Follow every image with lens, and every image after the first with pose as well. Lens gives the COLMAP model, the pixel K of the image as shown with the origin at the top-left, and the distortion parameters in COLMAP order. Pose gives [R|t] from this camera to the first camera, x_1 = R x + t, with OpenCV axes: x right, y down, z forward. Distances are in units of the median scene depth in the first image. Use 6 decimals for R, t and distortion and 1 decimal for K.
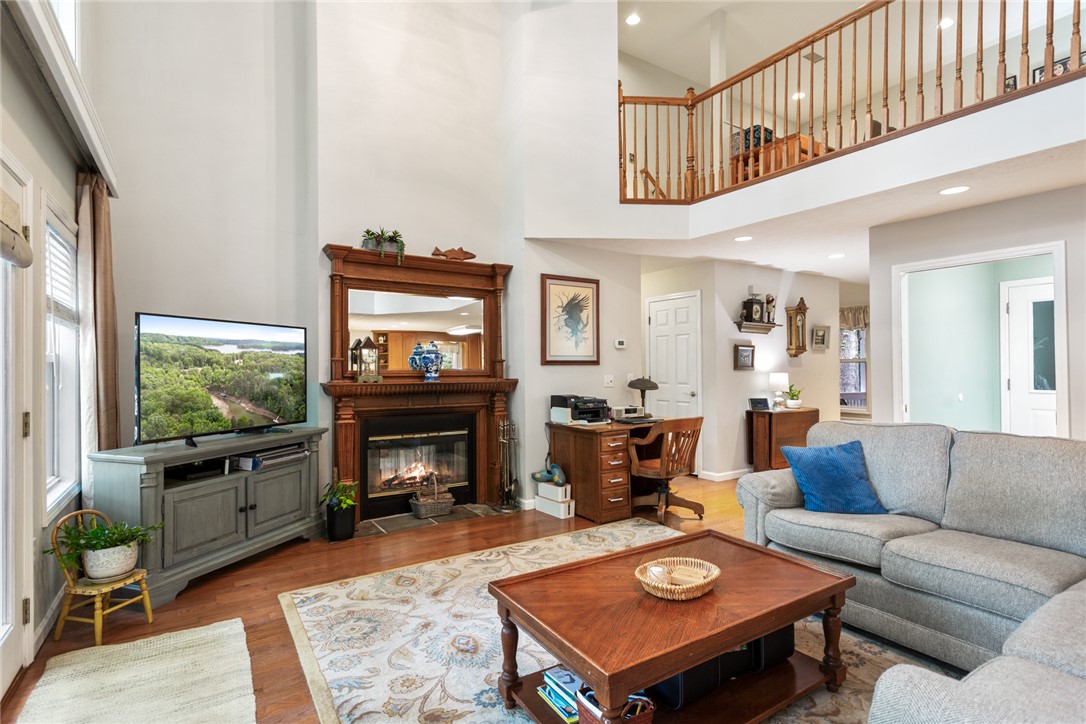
lens RADIAL K [[524.7, 0, 536.7], [0, 524.7, 365.0], [0, 0, 1]] dist [0.001554, 0.000915]
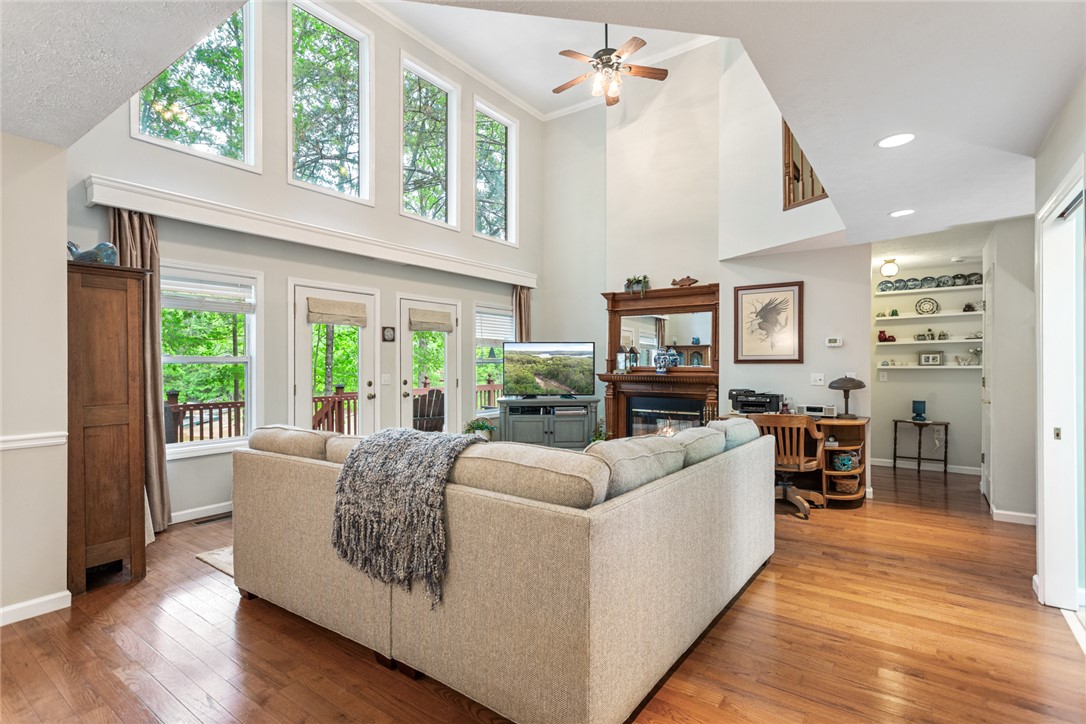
lens RADIAL K [[524.7, 0, 536.7], [0, 524.7, 365.0], [0, 0, 1]] dist [0.001554, 0.000915]
pose [[0.358348, 0.005389, -0.933573, 0.986255], [0.001341, 0.999979, 0.006287, -0.004708], [0.933587, -0.003505, 0.358333, 0.154136]]
